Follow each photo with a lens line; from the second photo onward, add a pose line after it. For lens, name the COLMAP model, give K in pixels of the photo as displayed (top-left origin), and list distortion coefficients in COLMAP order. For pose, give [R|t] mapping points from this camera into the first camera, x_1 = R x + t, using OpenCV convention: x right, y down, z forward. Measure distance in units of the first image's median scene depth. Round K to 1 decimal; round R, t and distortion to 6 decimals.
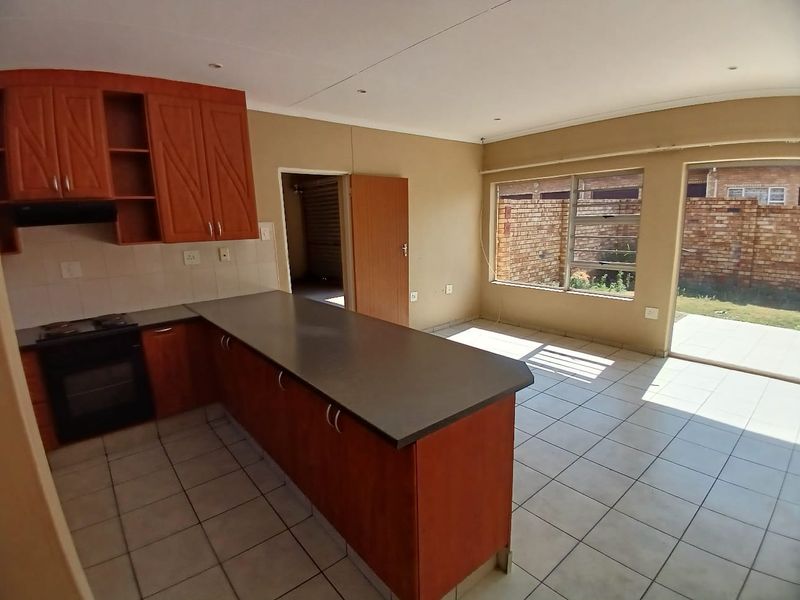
lens RADIAL K [[401.9, 0, 395.0], [0, 401.9, 309.0], [0, 0, 1]] dist [0.000103, -0.048196]
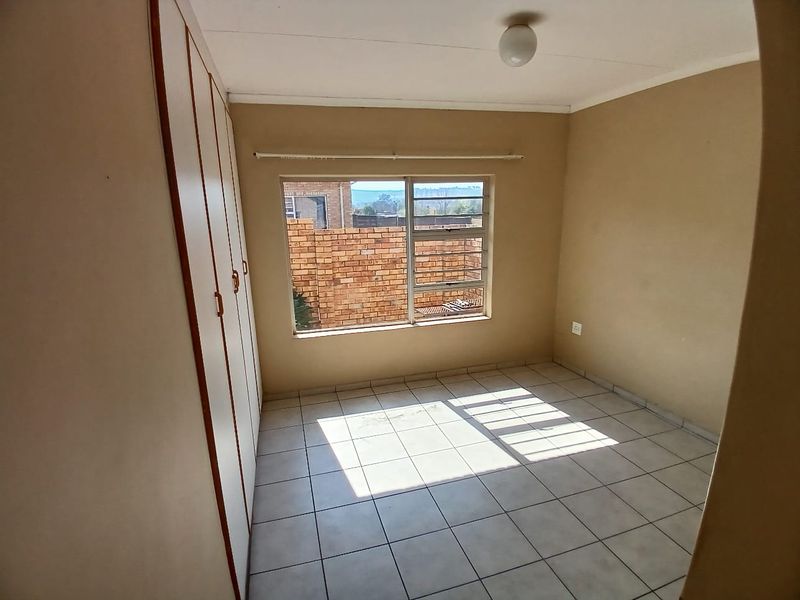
lens RADIAL K [[401.9, 0, 395.0], [0, 401.9, 309.0], [0, 0, 1]] dist [0.000103, -0.048196]
pose [[0.401411, -0.197289, 0.894397, -0.148360], [0.217616, 0.969105, 0.116101, -0.090334], [-0.889670, 0.148030, 0.431943, 0.358111]]
